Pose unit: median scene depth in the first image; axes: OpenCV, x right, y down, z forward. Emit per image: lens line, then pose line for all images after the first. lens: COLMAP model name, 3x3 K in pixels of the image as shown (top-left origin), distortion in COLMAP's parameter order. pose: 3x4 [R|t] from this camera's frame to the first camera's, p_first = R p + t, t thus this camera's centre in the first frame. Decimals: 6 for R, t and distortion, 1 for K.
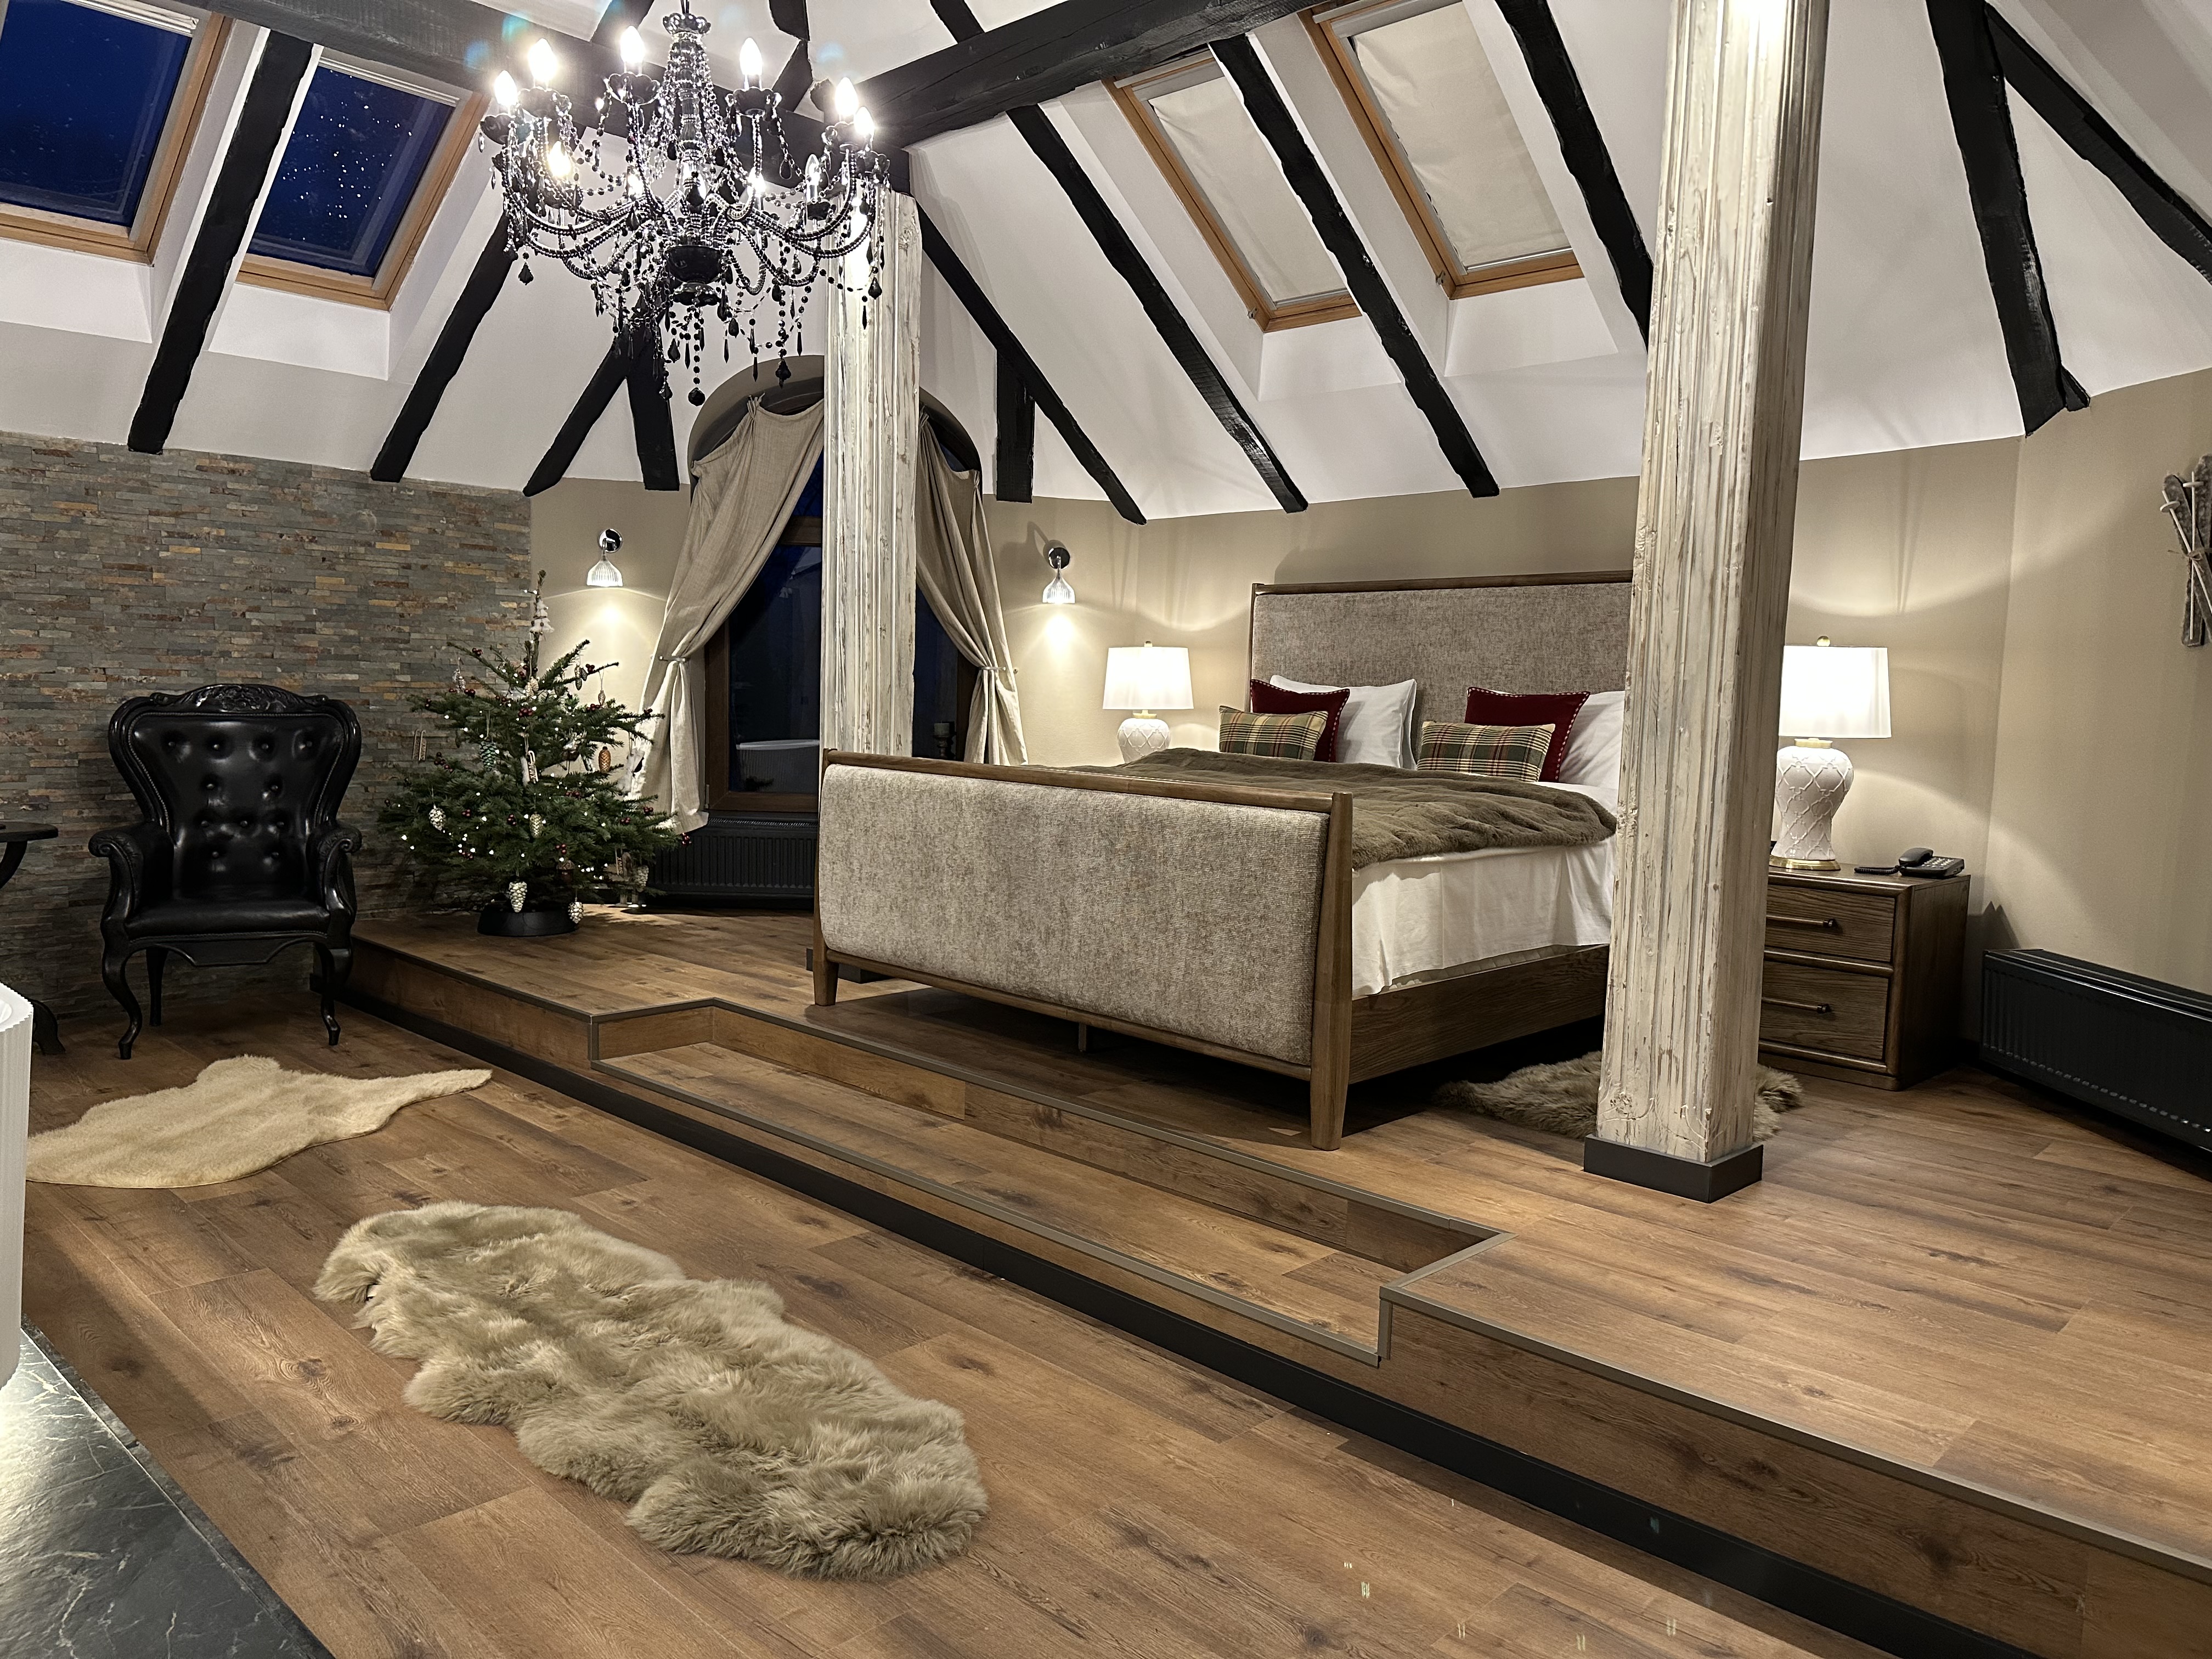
lens RADIAL K [[1574.5, 0, 1103.6], [0, 1574.5, 830.1], [0, 0, 1]] dist [0.030686, 0.001070]
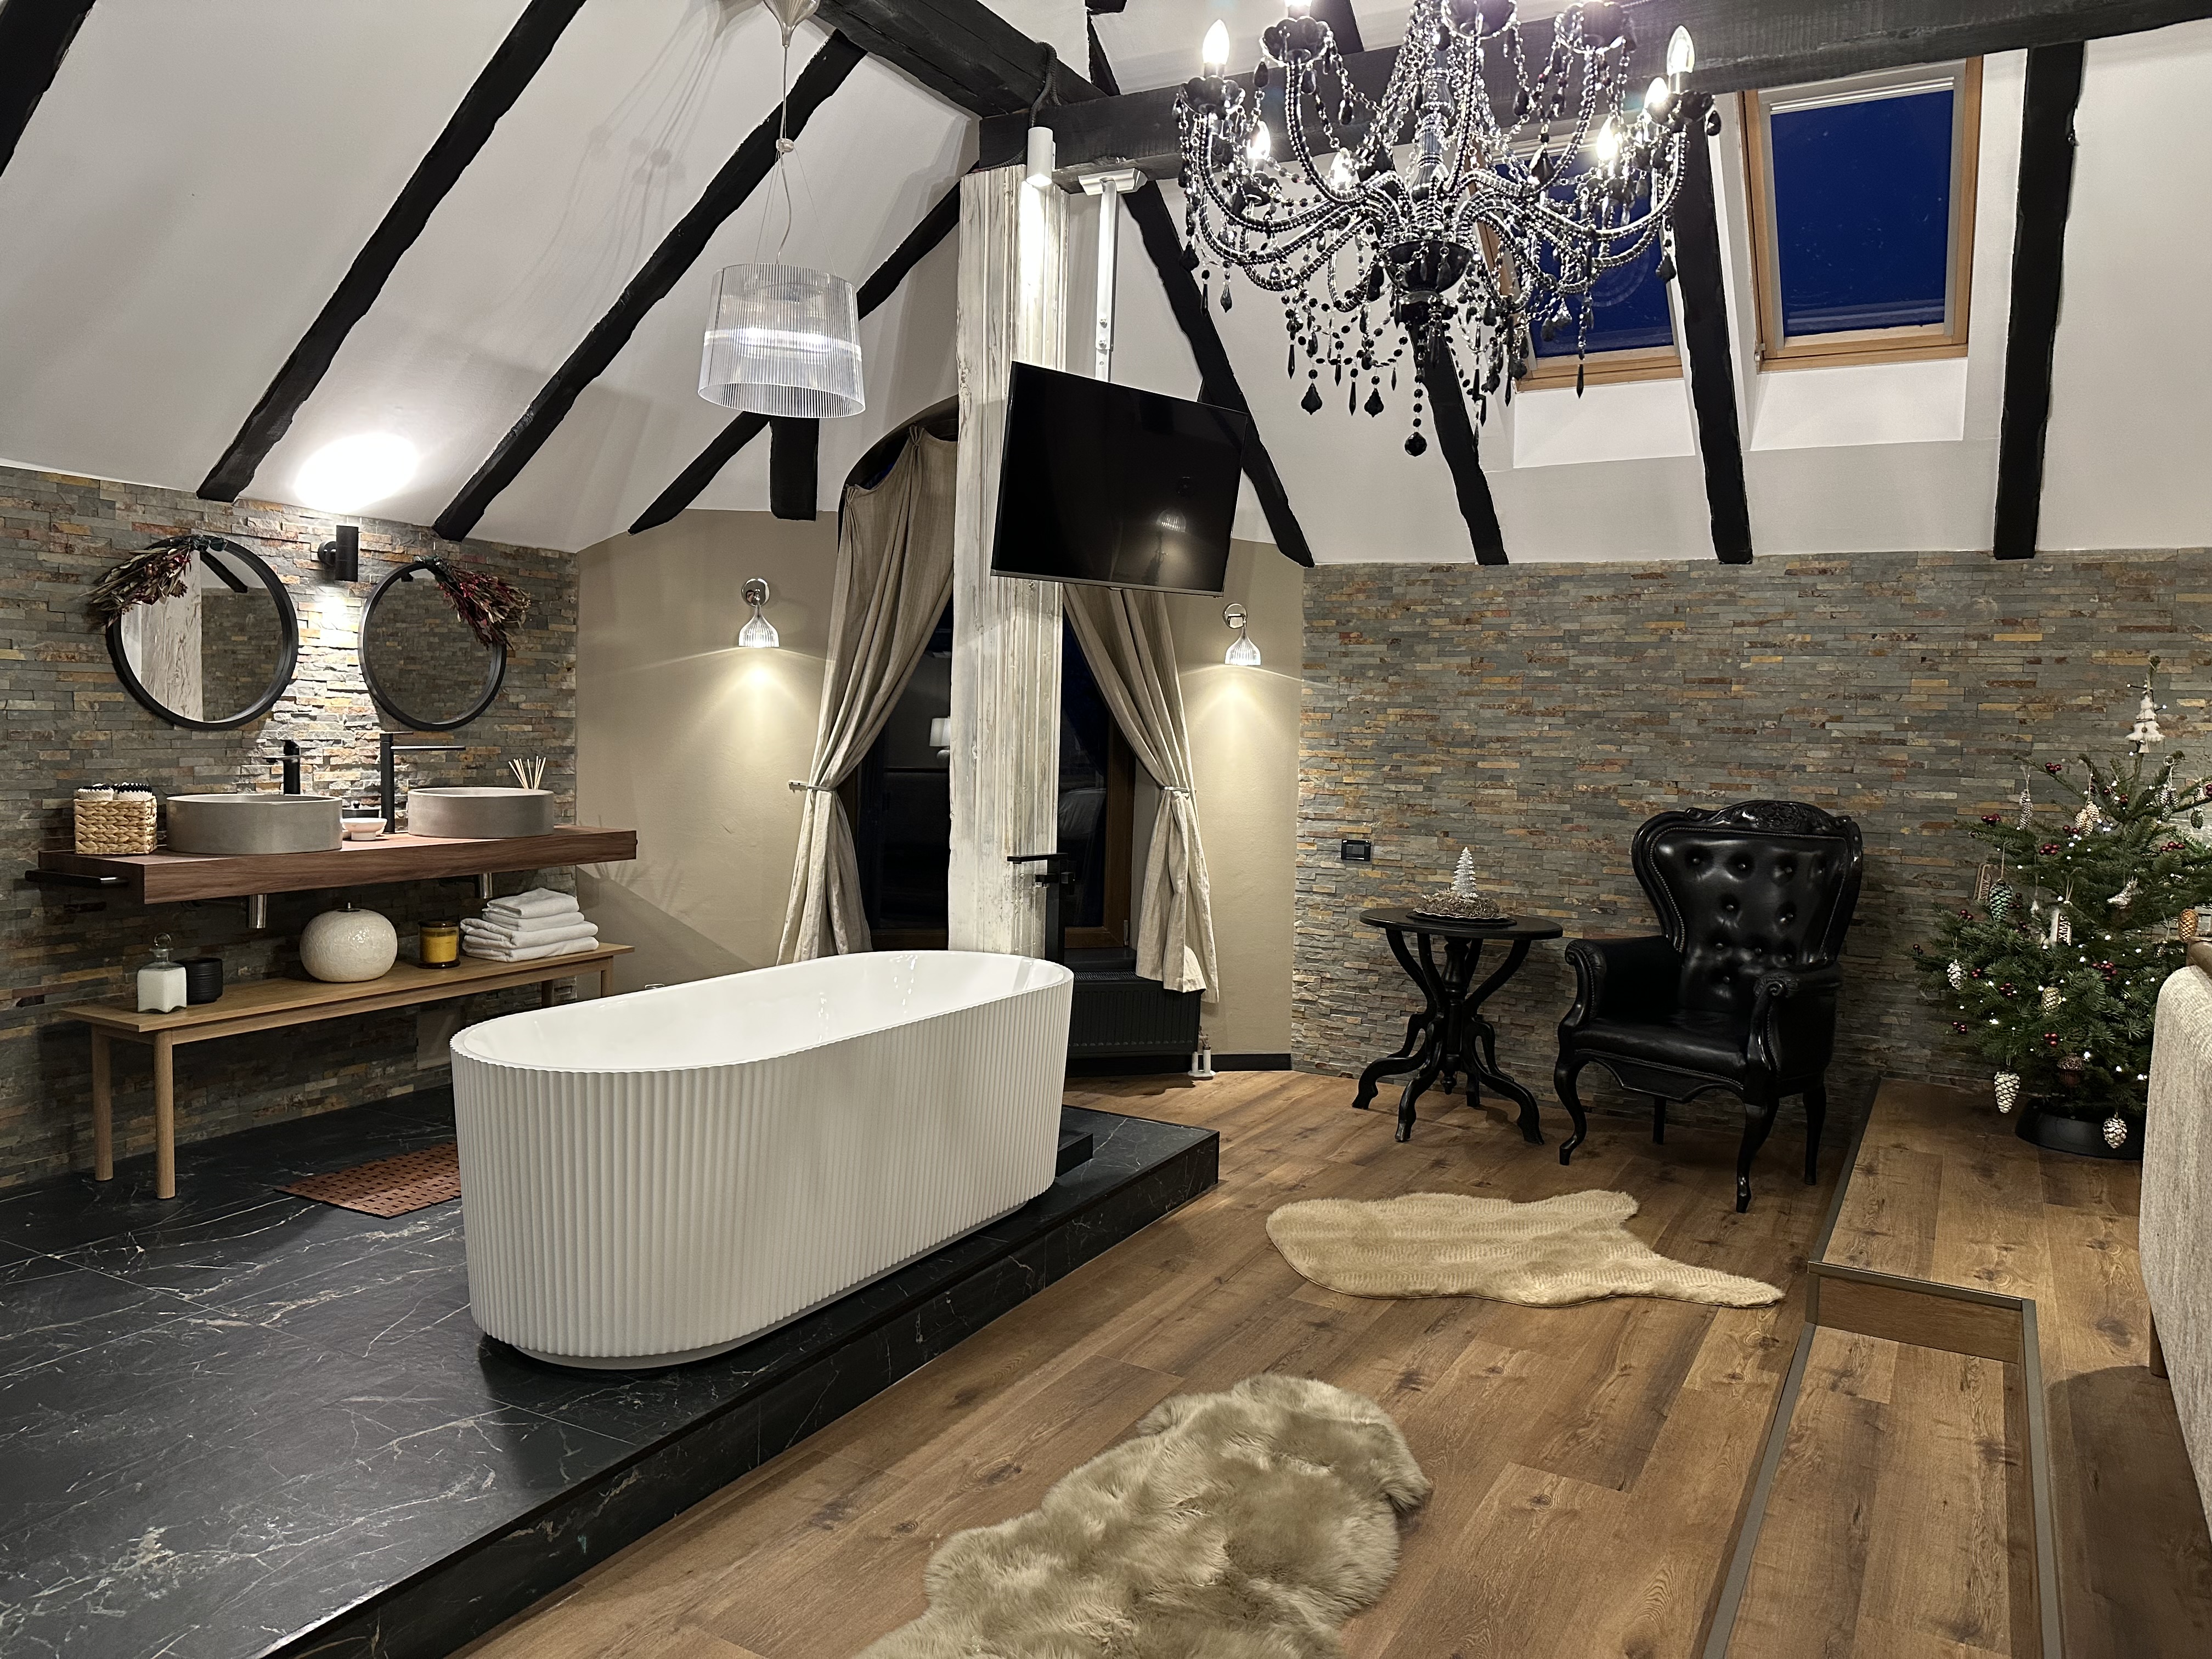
lens RADIAL K [[1574.5, 0, 1107.4], [0, 1574.5, 835.0], [0, 0, 1]] dist [0.030686, 0.001070]
pose [[0.265593, 0.054233, -0.962559, 0.237690], [-0.110750, 0.993523, 0.025419, -0.051445], [0.957703, 0.099852, 0.269879, 0.373354]]
